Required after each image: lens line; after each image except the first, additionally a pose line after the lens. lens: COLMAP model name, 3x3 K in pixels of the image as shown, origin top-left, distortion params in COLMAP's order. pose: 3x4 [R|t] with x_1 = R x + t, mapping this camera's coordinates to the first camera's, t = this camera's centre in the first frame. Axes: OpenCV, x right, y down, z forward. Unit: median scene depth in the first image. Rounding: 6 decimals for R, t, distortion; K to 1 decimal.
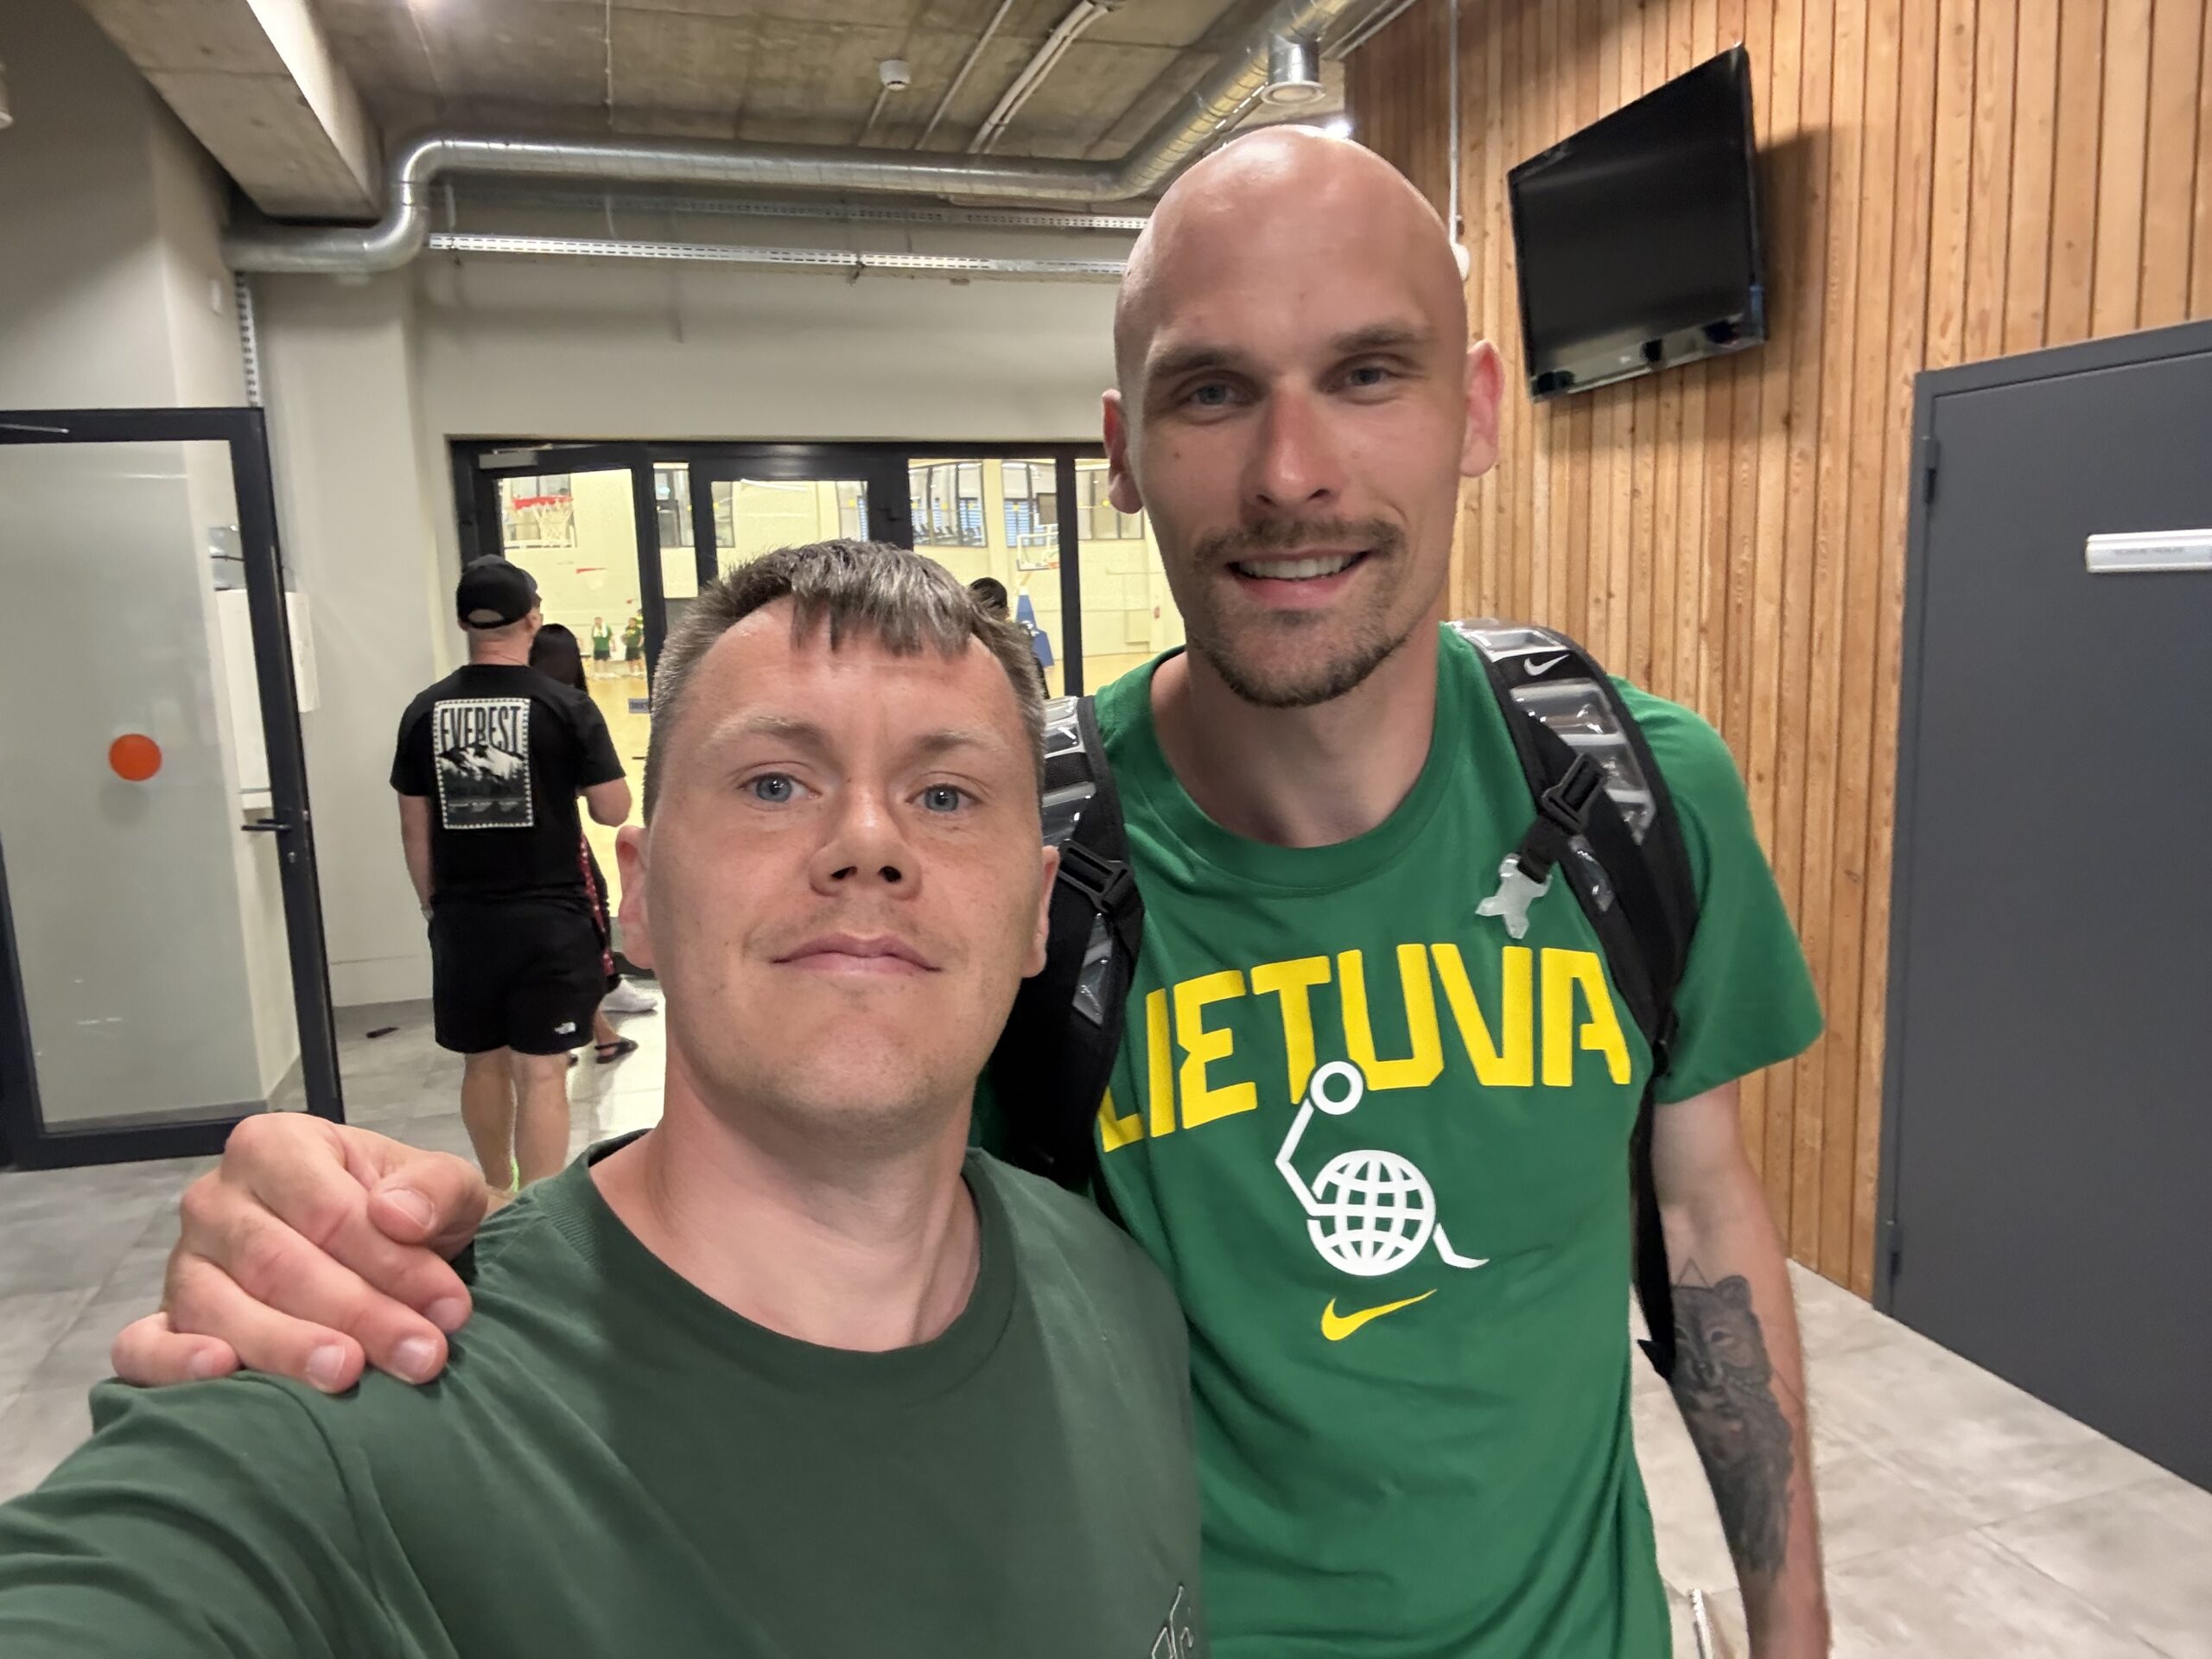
lens RADIAL K [[1553.0, 0, 1101.5], [0, 1553.0, 843.1], [0, 0, 1]] dist [0.081745, -0.102131]
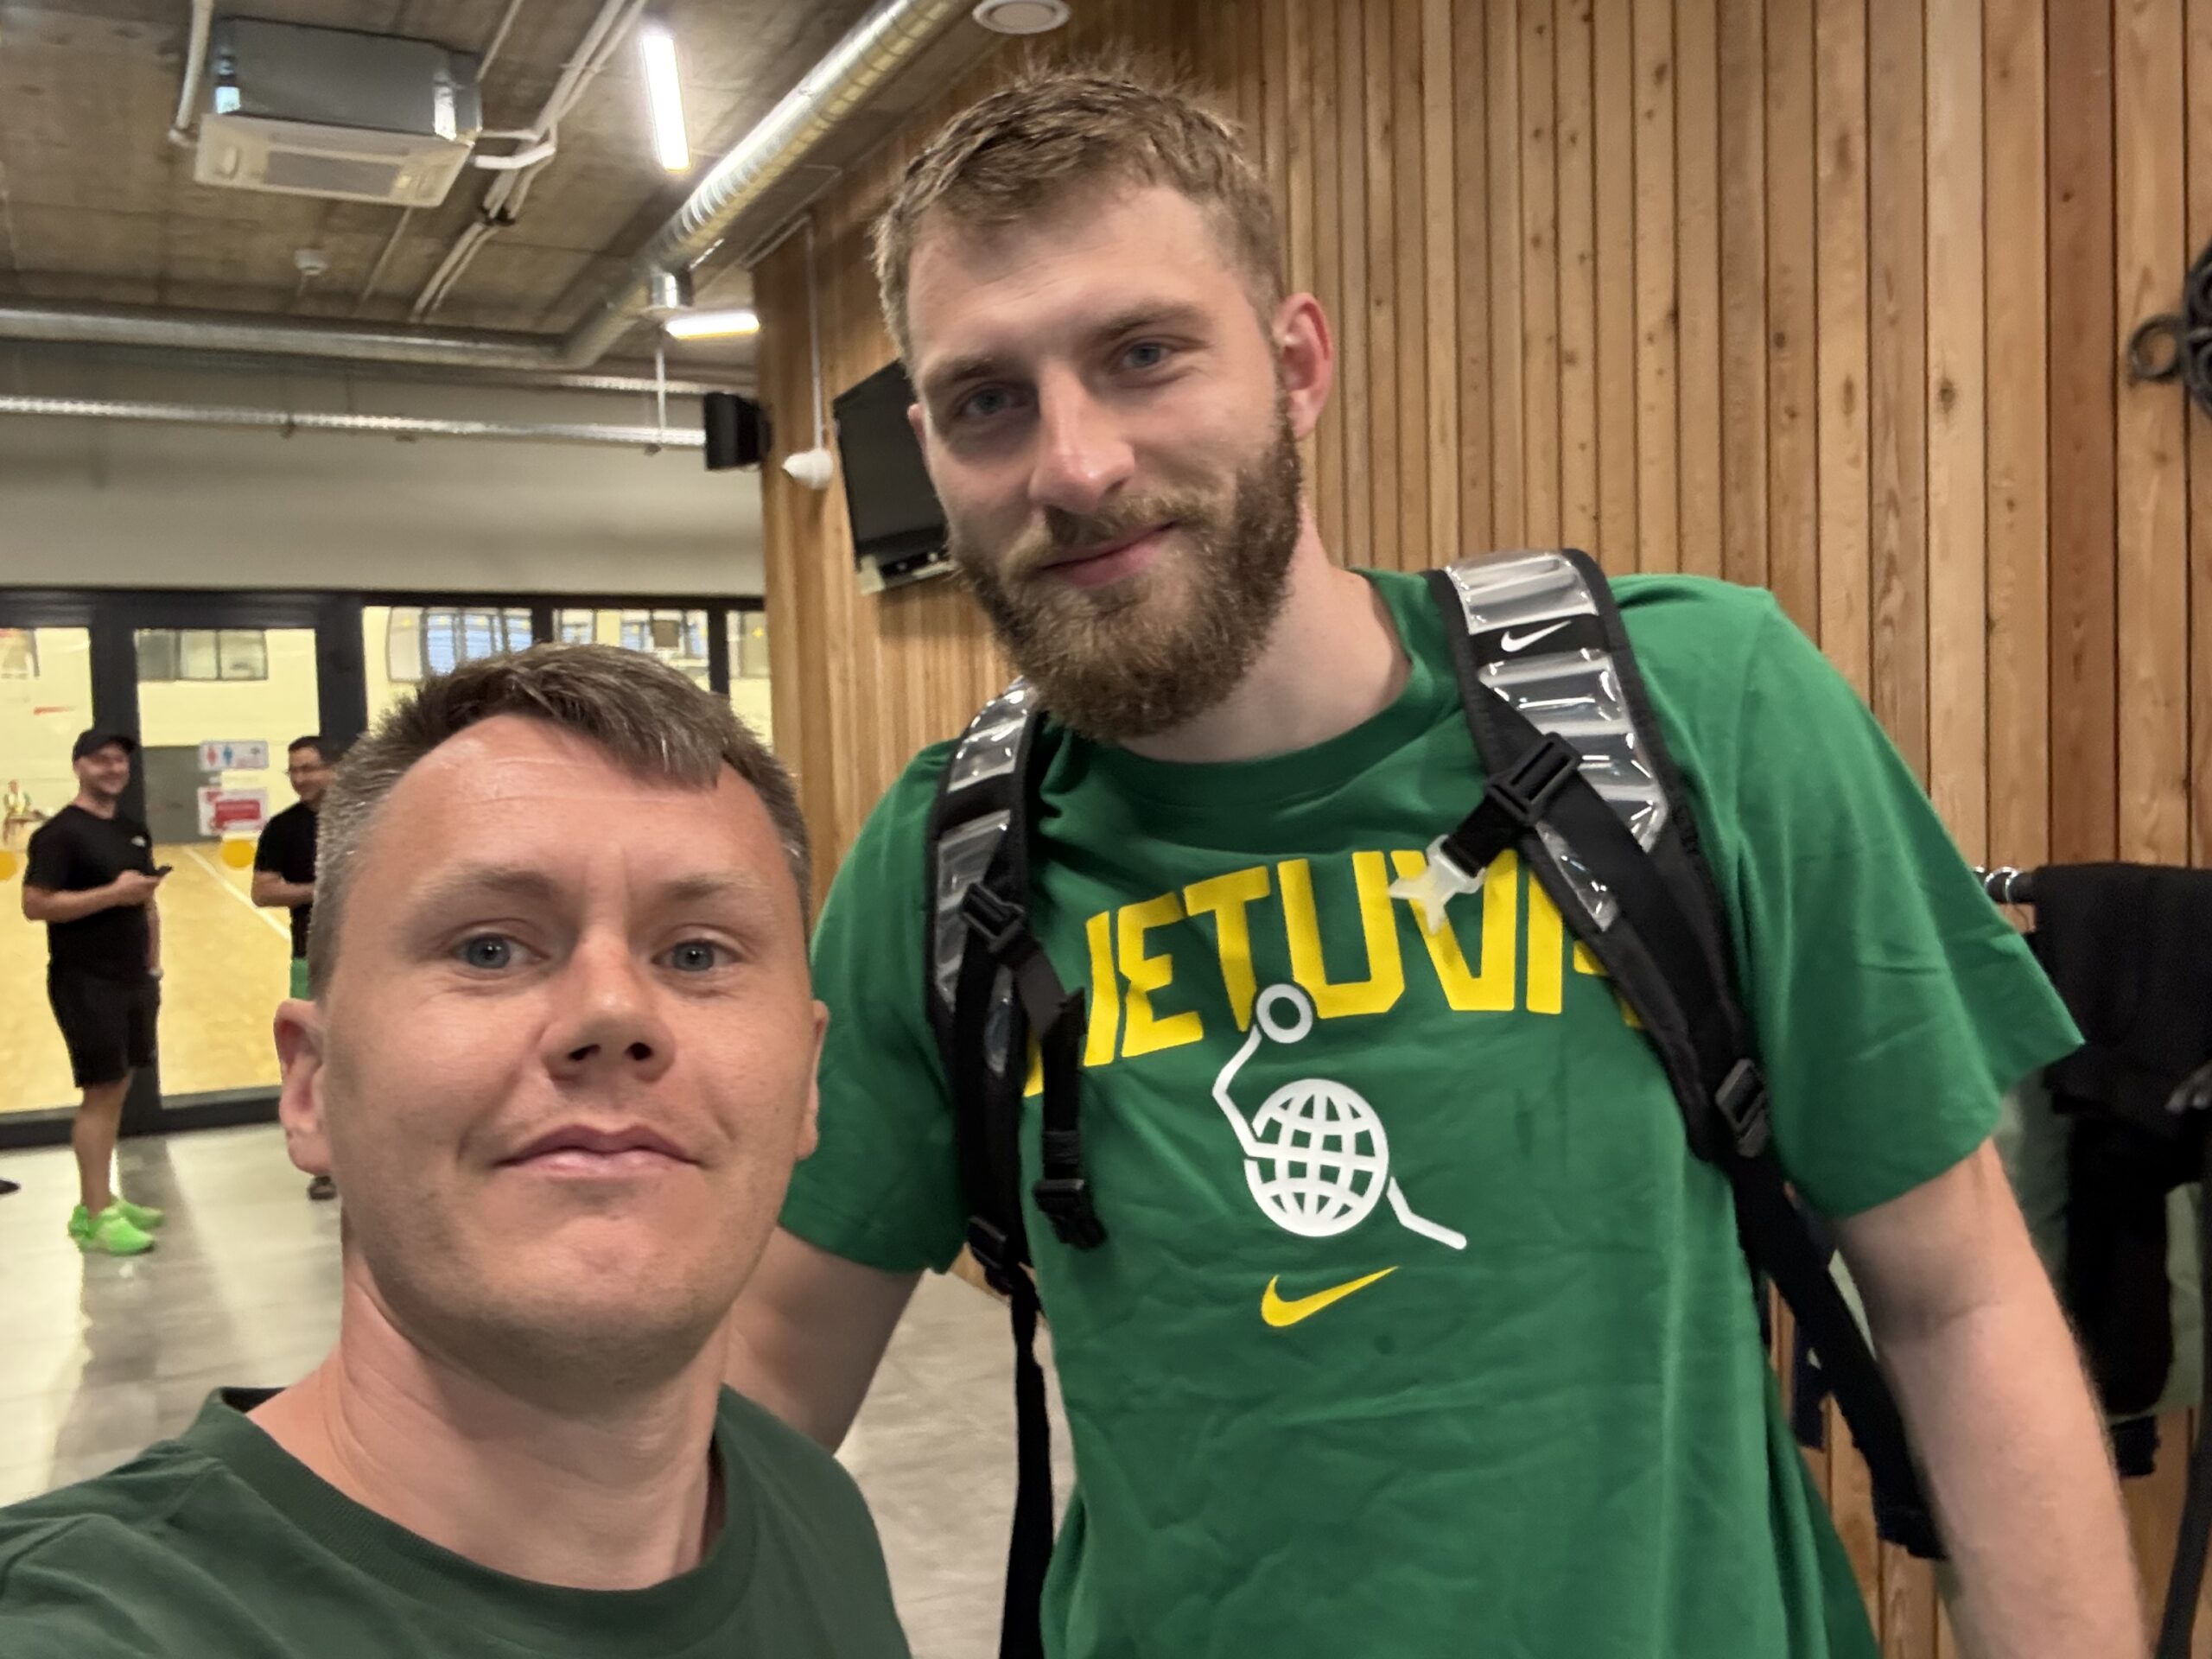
lens RADIAL K [[1980.0, 0, 1099.6], [0, 1980.0, 838.2], [0, 0, 1]] dist [0.097415, -0.138372]
pose [[0.986760, -0.002724, 0.162164, 0.185053], [0.020657, 0.993826, -0.109007, 0.052508], [-0.160866, 0.110913, 0.980724, -0.383237]]
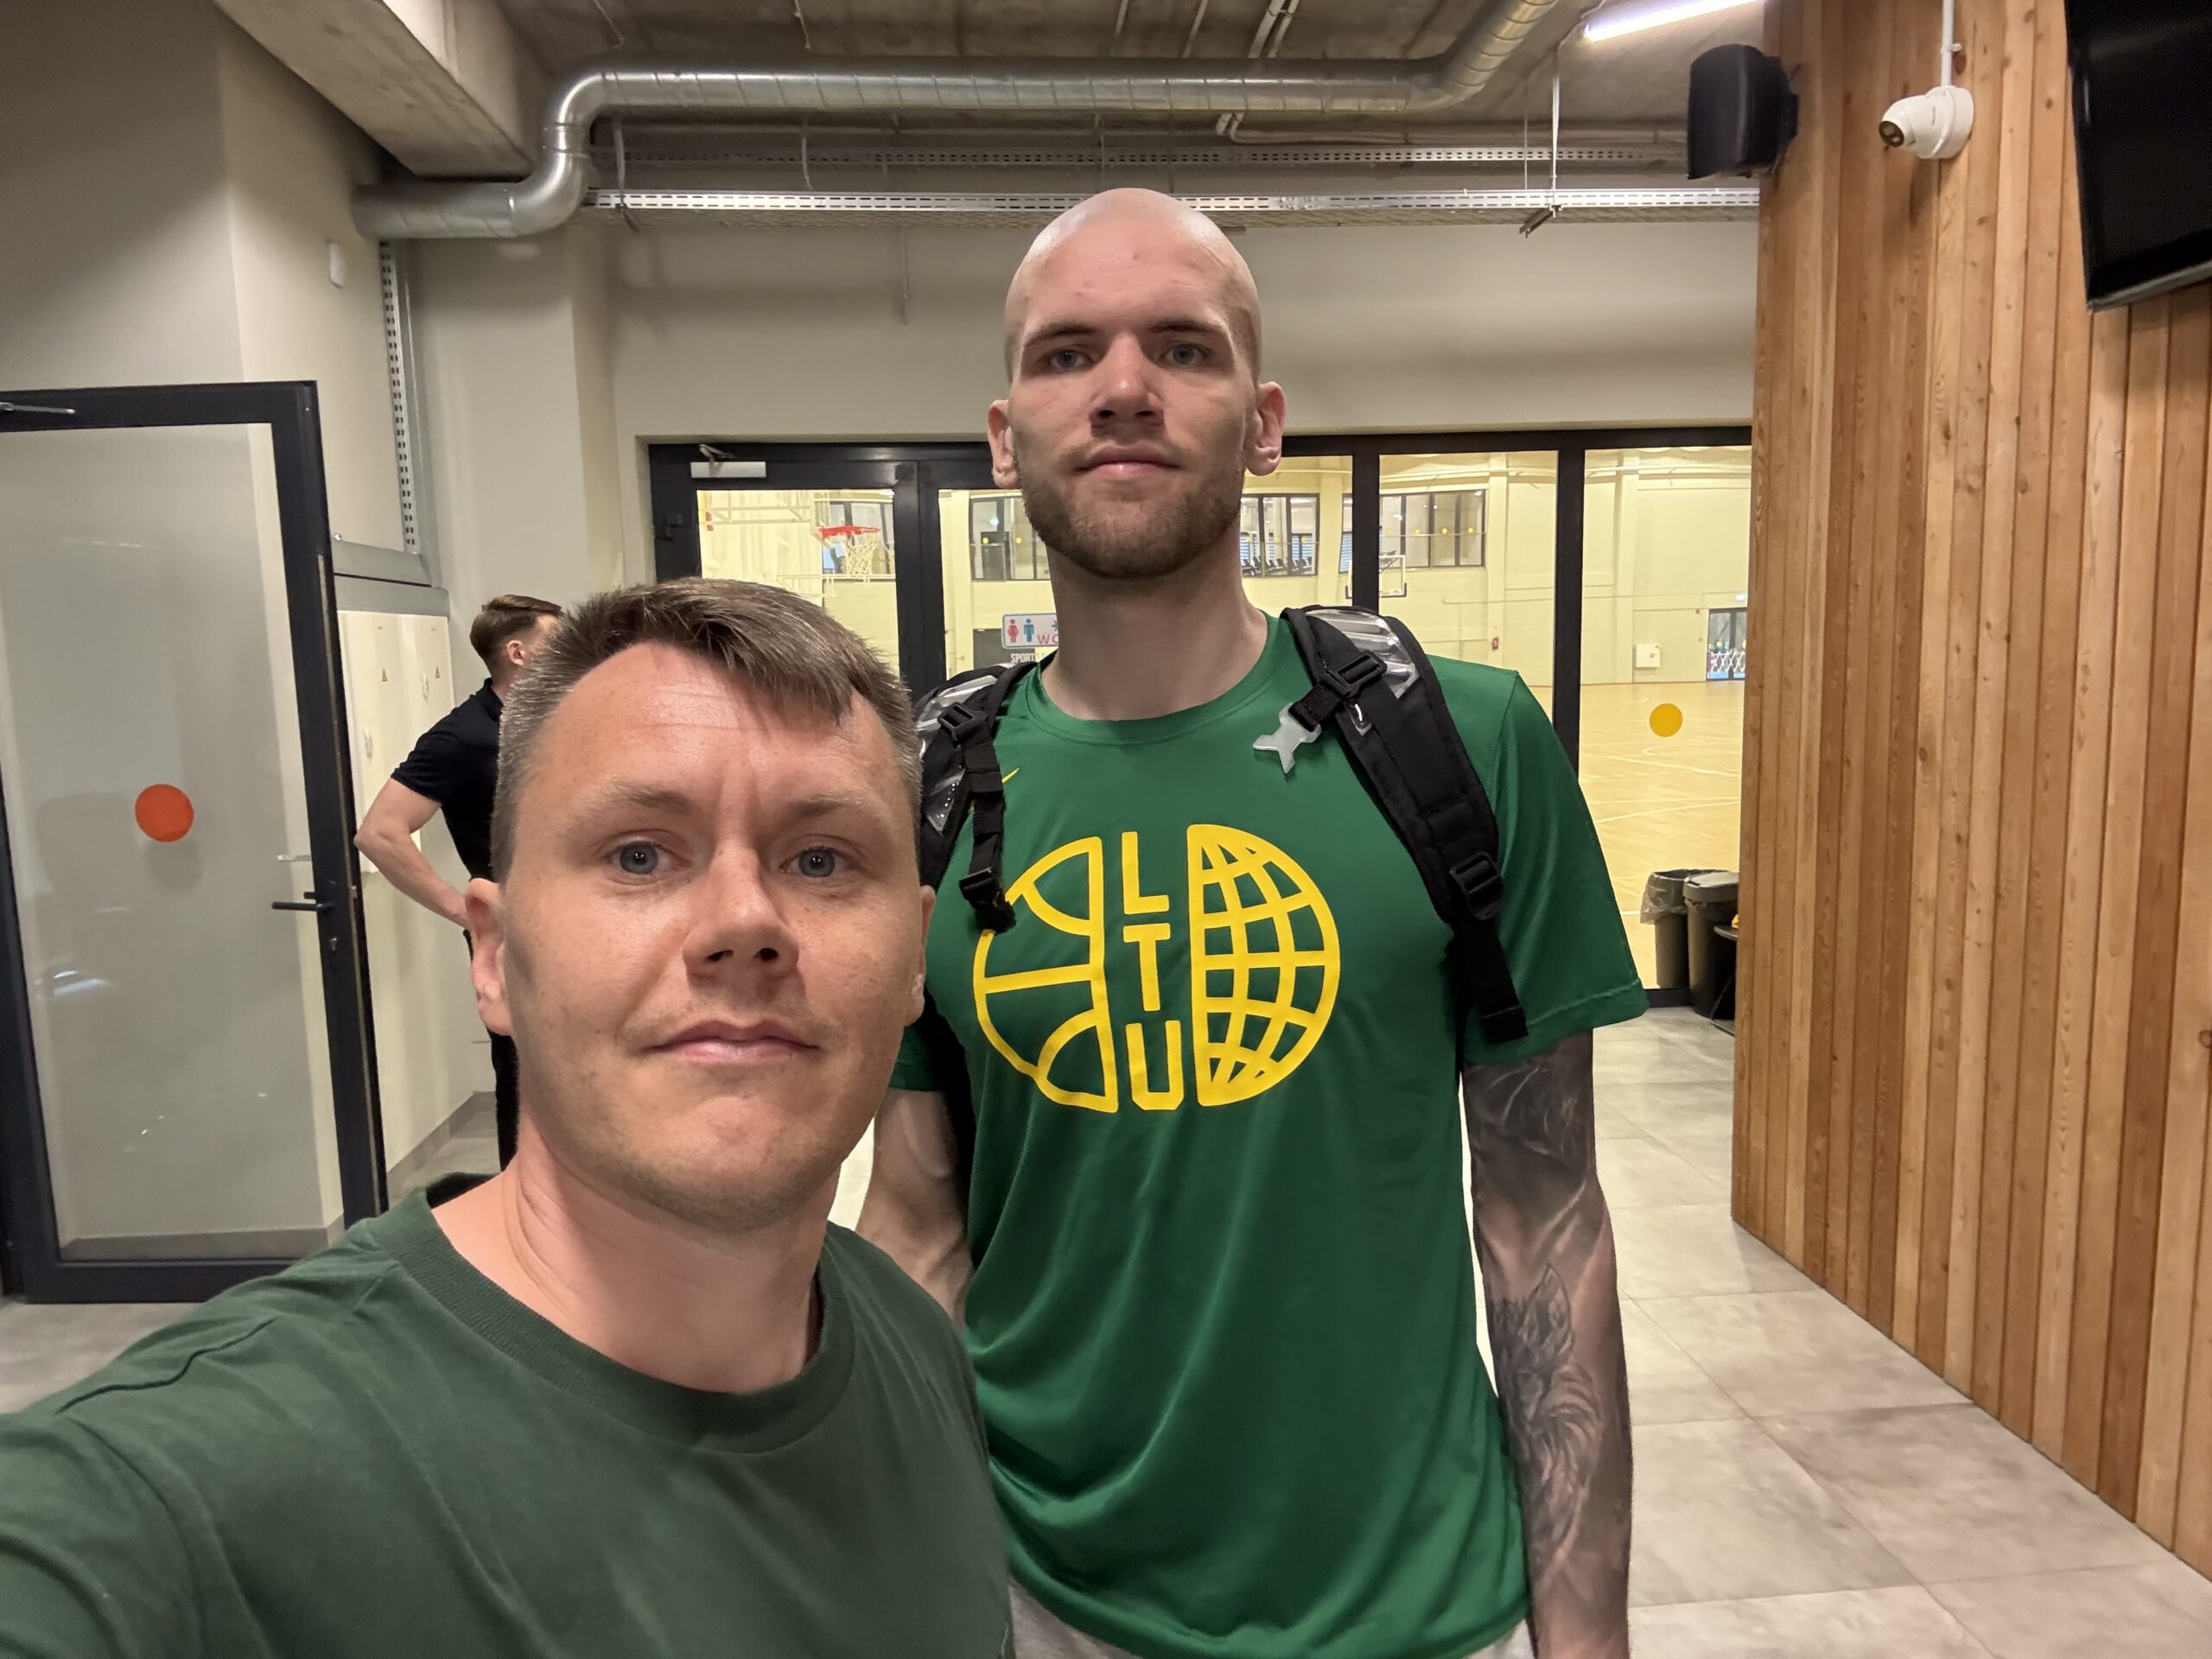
lens RADIAL K [[1561.9, 0, 1095.6], [0, 1561.9, 845.2], [0, 0, 1]] dist [0.086631, -0.112817]
pose [[0.977385, 0.035052, -0.208543, 0.026584], [-0.039041, 0.999124, -0.015040, -0.042543], [0.207834, 0.022841, 0.977897, 0.283515]]
